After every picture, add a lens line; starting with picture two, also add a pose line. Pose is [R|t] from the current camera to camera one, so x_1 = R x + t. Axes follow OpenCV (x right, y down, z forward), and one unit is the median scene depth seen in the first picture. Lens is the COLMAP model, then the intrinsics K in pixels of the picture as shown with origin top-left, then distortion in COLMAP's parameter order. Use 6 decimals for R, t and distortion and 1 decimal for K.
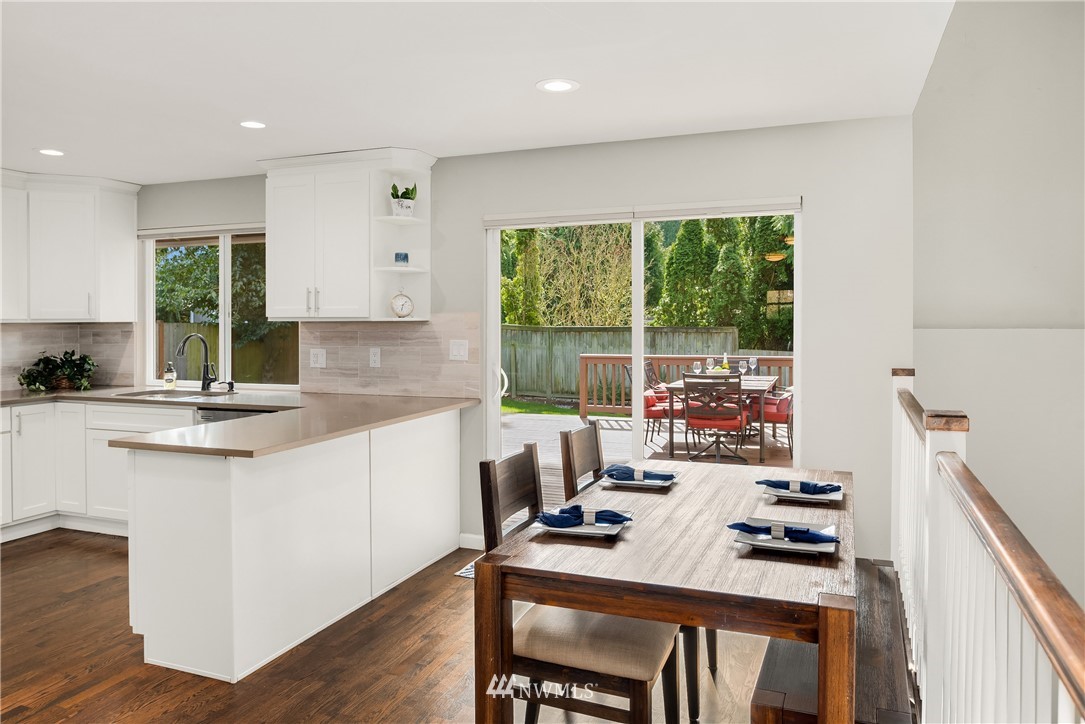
lens RADIAL K [[743.7, 0, 550.3], [0, 743.7, 317.5], [0, 0, 1]] dist [0.004310, -0.017344]
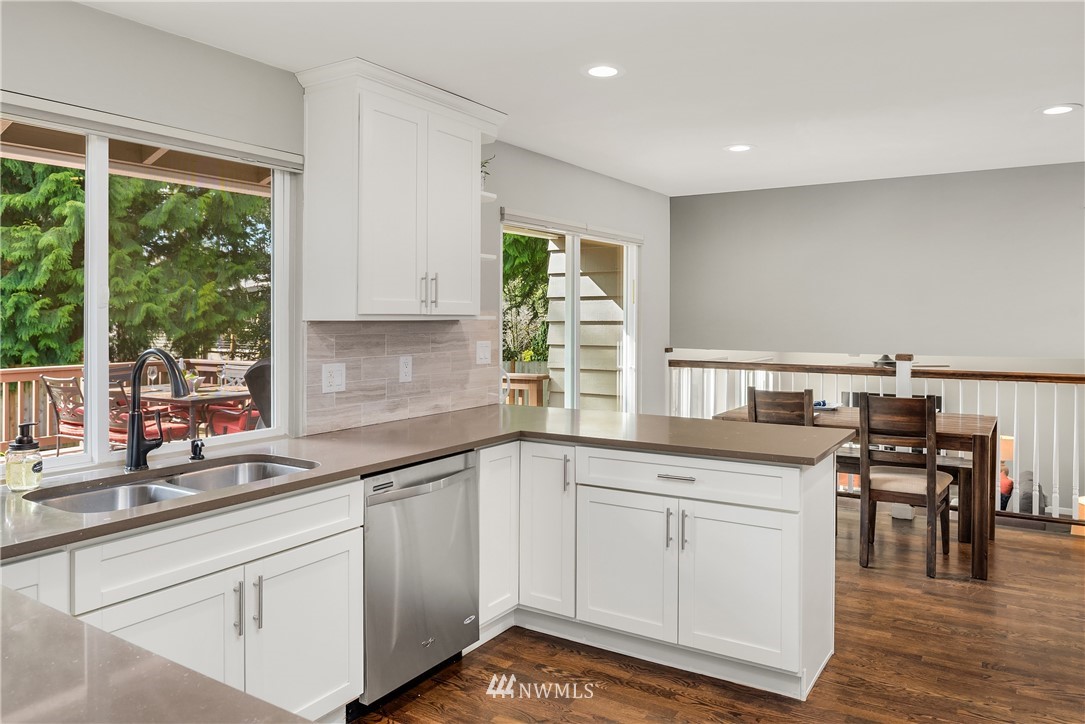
lens RADIAL K [[743.7, 0, 550.3], [0, 743.7, 317.5], [0, 0, 1]] dist [0.004310, -0.017344]
pose [[0.211013, 0.002292, 0.977480, -0.909431], [0.000150, 0.999997, -0.002377, 0.003714], [-0.977483, 0.000648, 0.211013, 0.679363]]
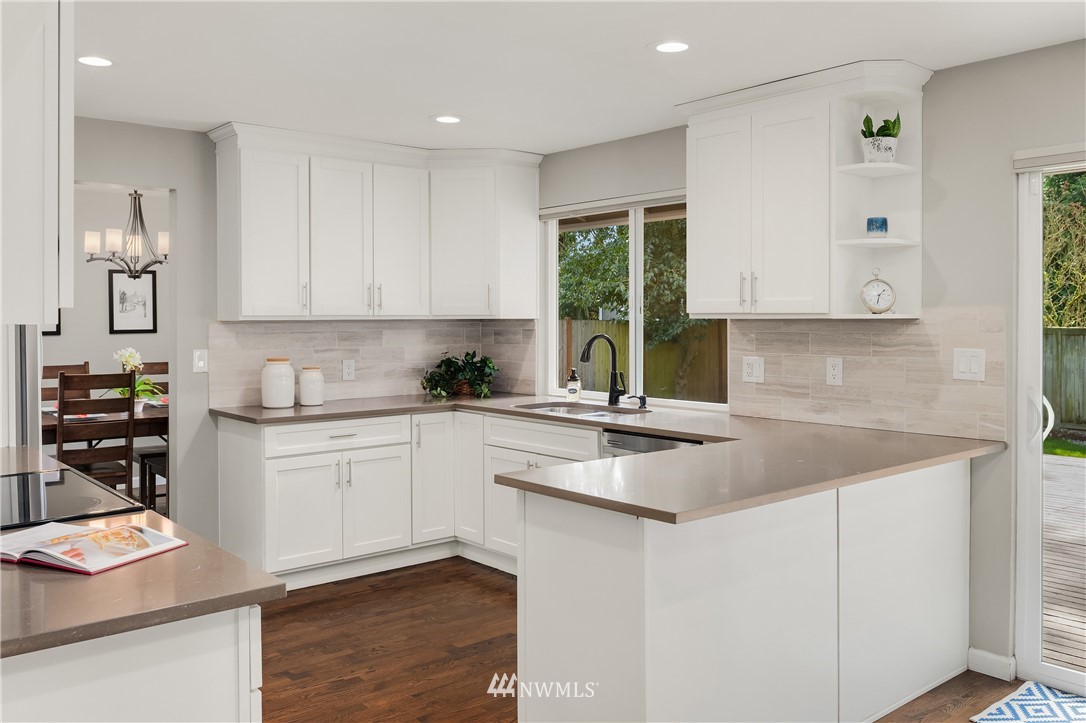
lens RADIAL K [[895.7, 0, 543.9], [0, 895.7, 320.3], [0, 0, 1]] dist [-0.037700, -0.000379]
pose [[0.871302, 0.004362, -0.490727, -0.061234], [-0.001214, 0.999977, 0.006734, 0.000893], [0.490745, -0.005272, 0.871287, 0.135906]]
